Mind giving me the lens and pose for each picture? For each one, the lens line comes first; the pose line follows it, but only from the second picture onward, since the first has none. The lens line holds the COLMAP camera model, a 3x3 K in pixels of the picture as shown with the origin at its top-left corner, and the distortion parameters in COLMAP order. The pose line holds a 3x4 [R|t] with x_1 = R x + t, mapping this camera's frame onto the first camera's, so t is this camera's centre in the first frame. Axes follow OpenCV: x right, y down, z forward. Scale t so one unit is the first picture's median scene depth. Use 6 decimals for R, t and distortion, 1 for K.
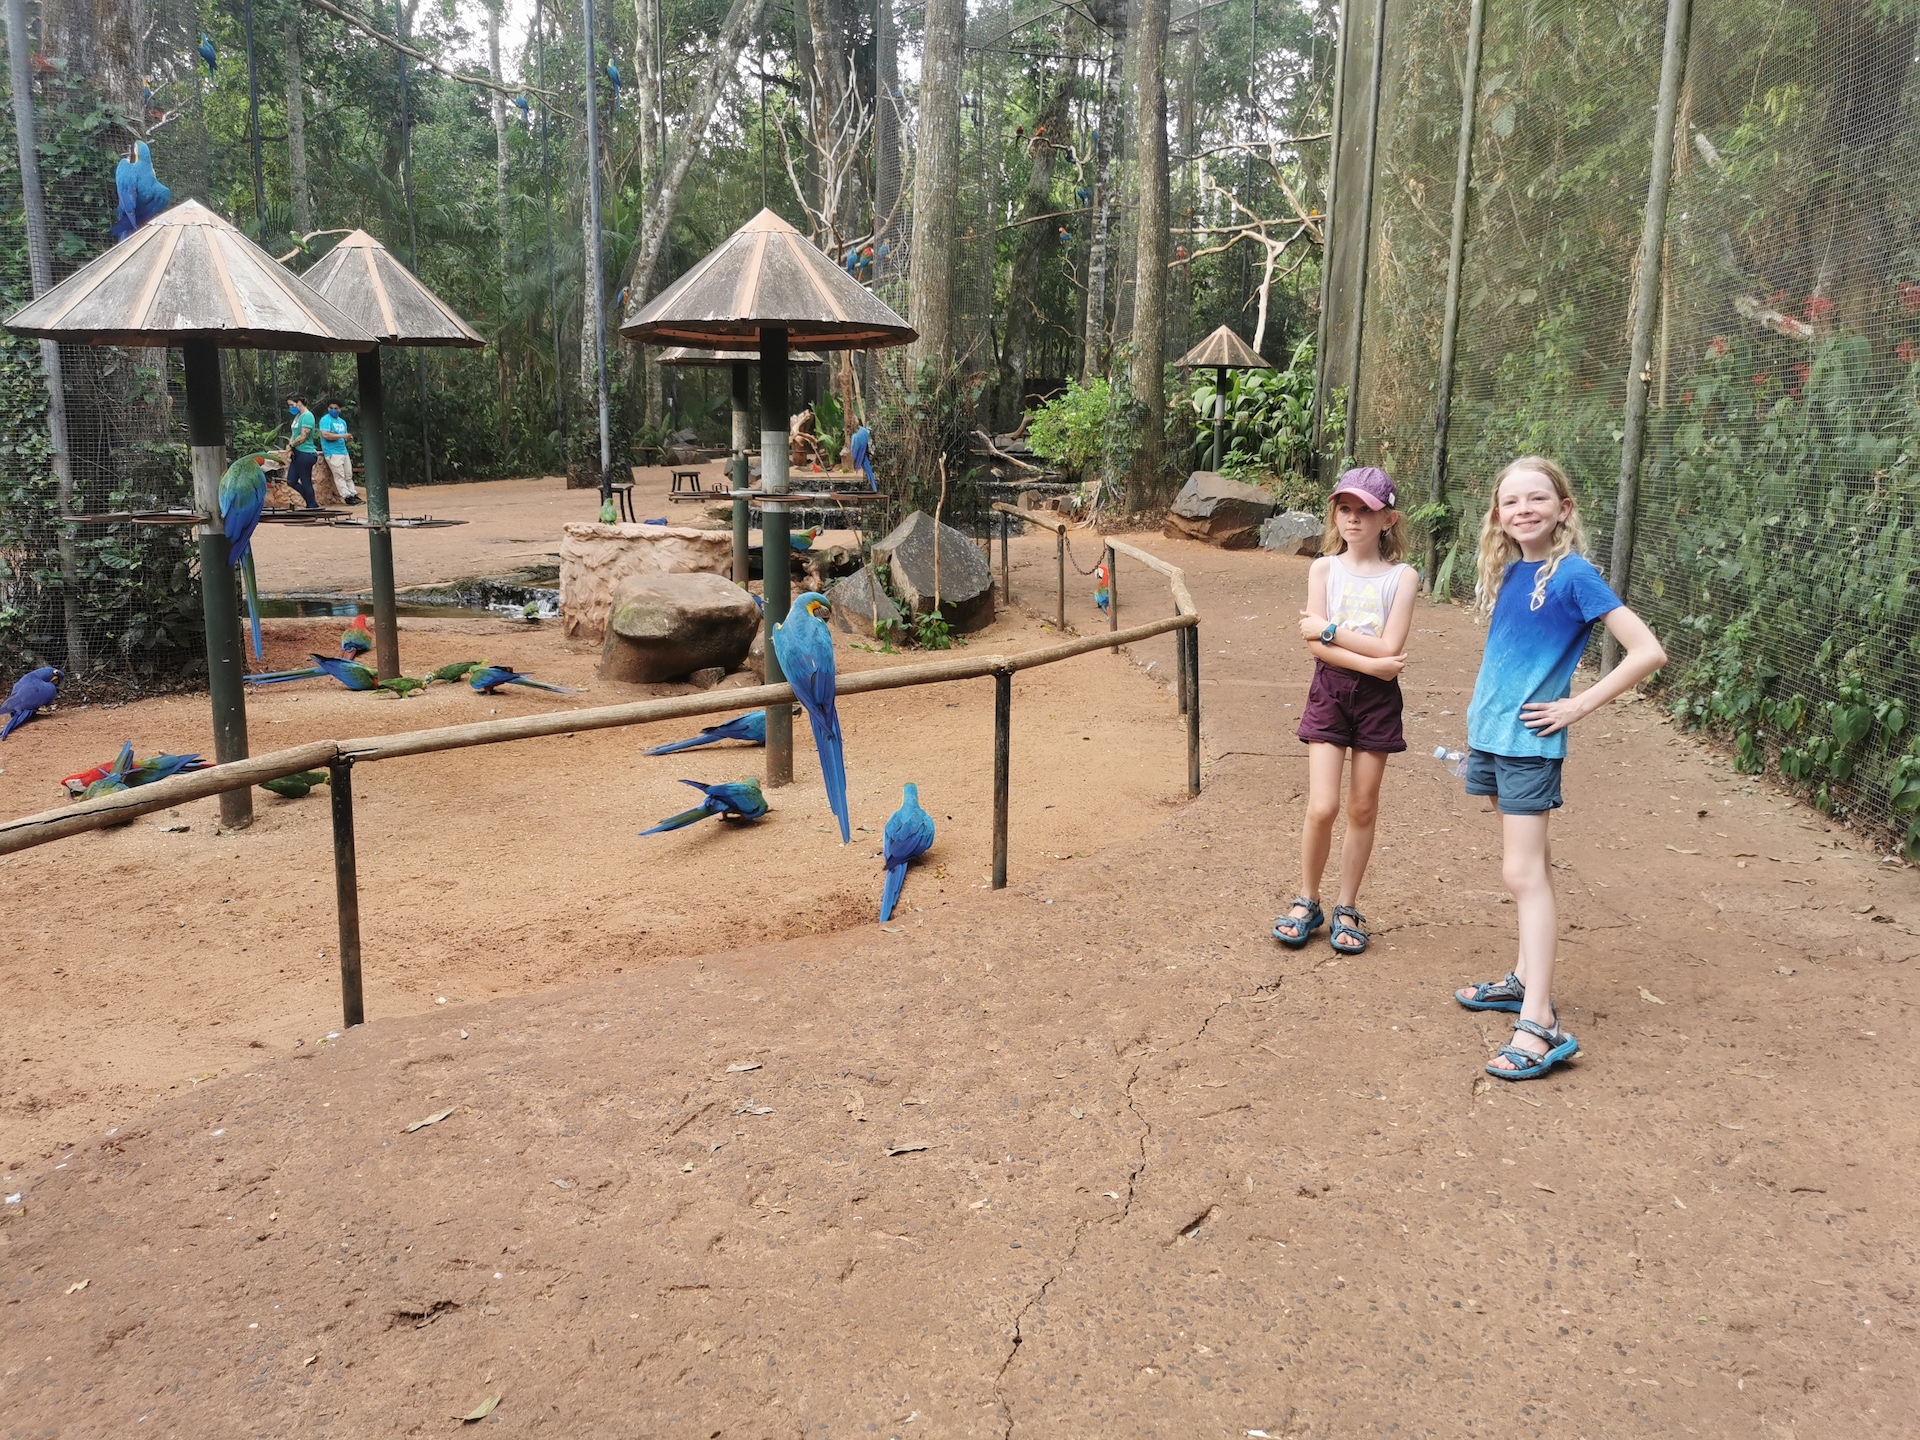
lens RADIAL K [[1501.1, 0, 963.1], [0, 1501.1, 723.0], [0, 0, 1]] dist [0.005682, 0.005727]
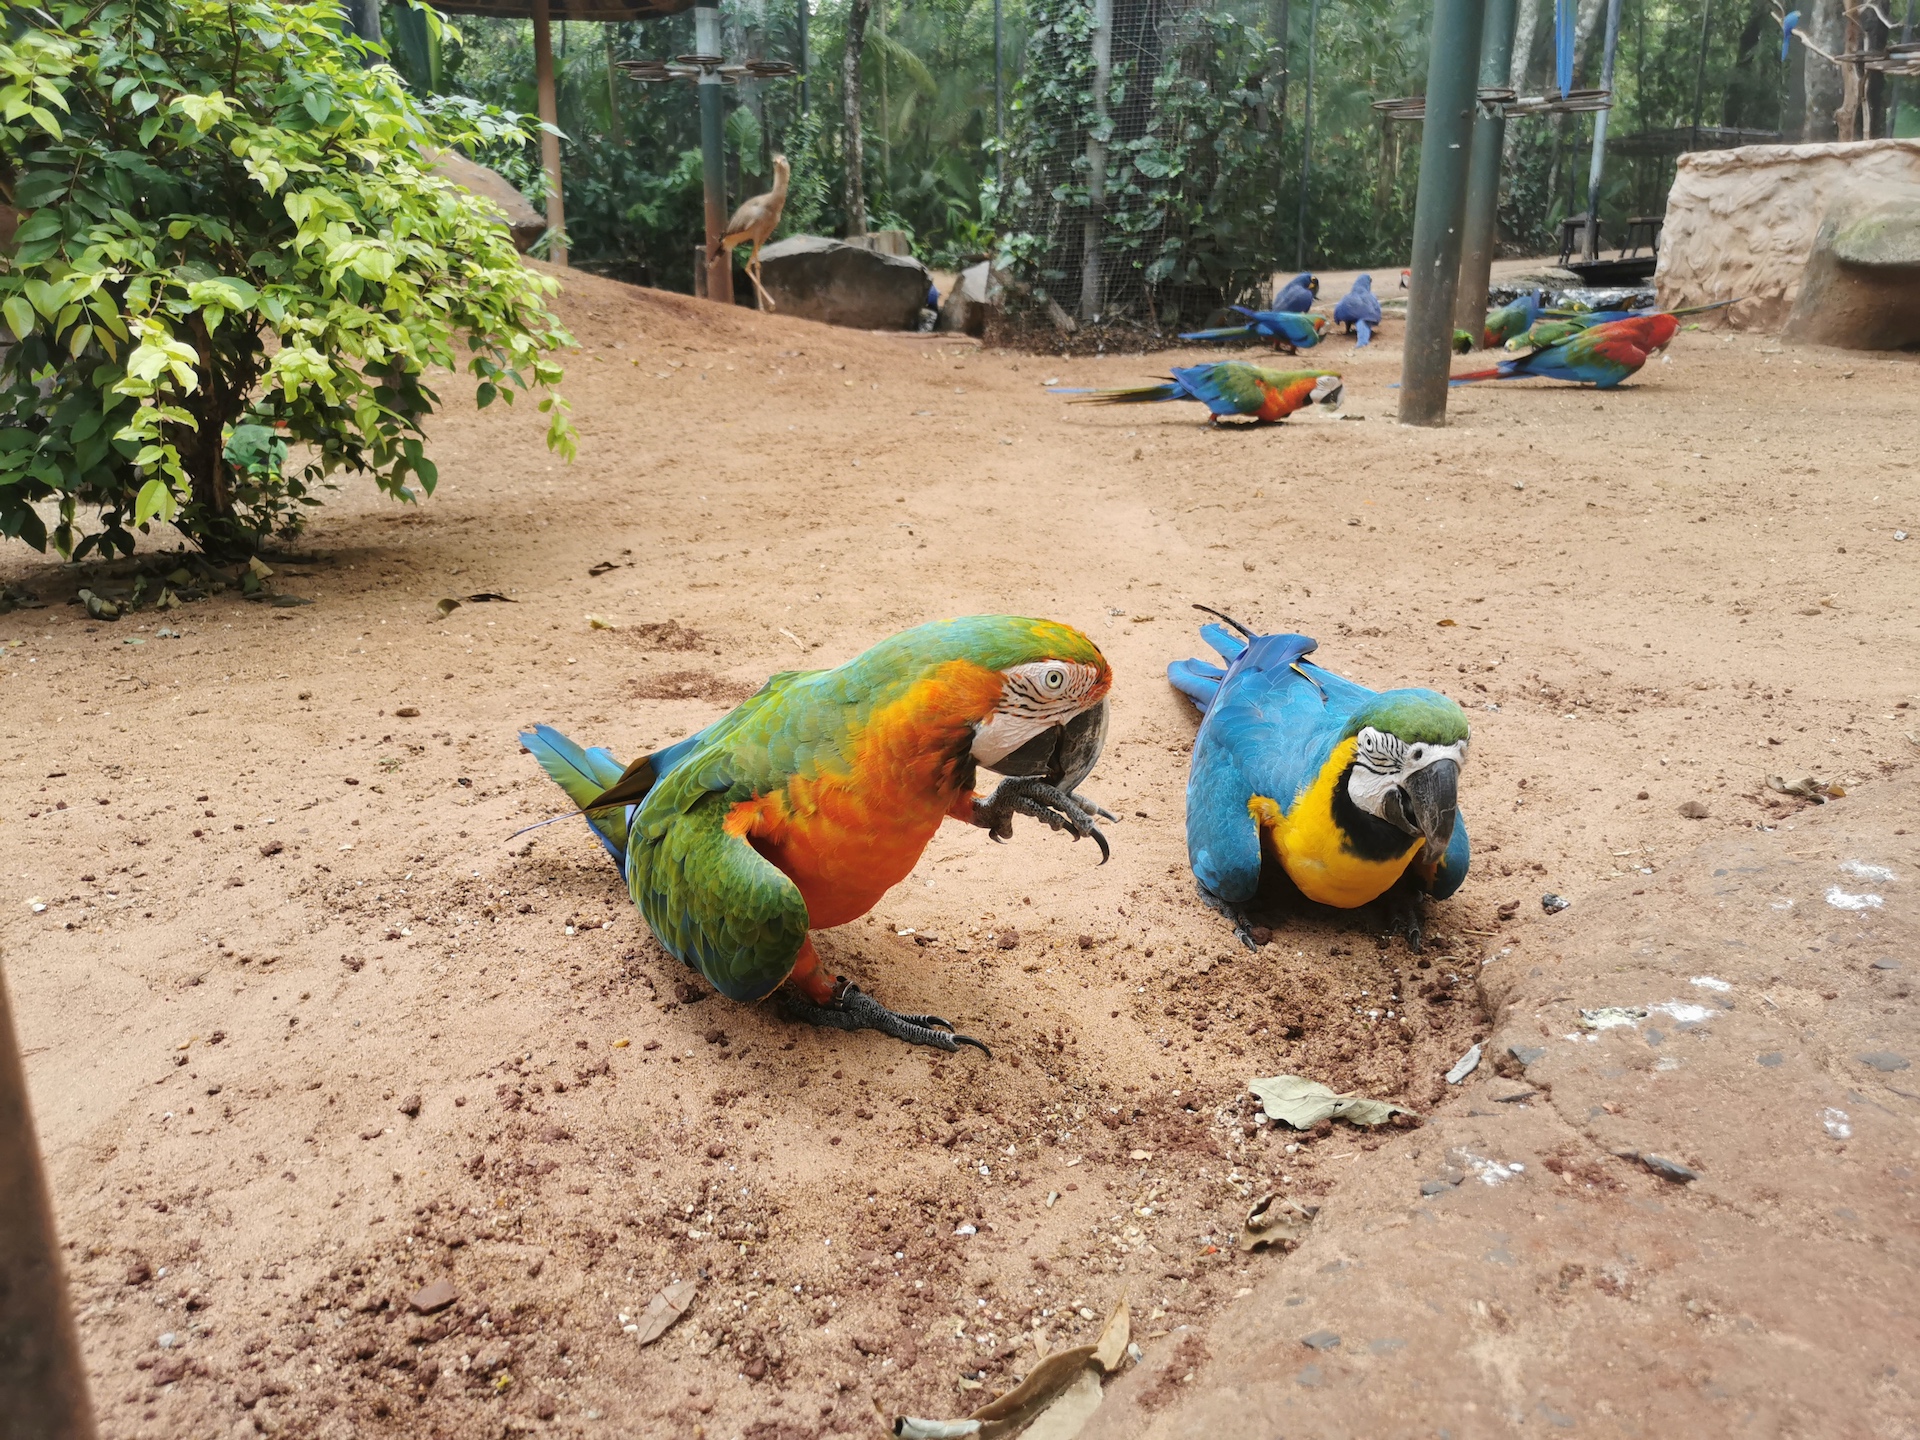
lens RADIAL K [[1501.1, 0, 959.6], [0, 1501.1, 718.7], [0, 0, 1]] dist [0.005682, 0.005727]
pose [[0.872169, 0.124005, -0.473227, -0.242422], [-0.077965, 0.990210, 0.115785, 0.093918], [0.482952, -0.064089, 0.873298, 0.245332]]
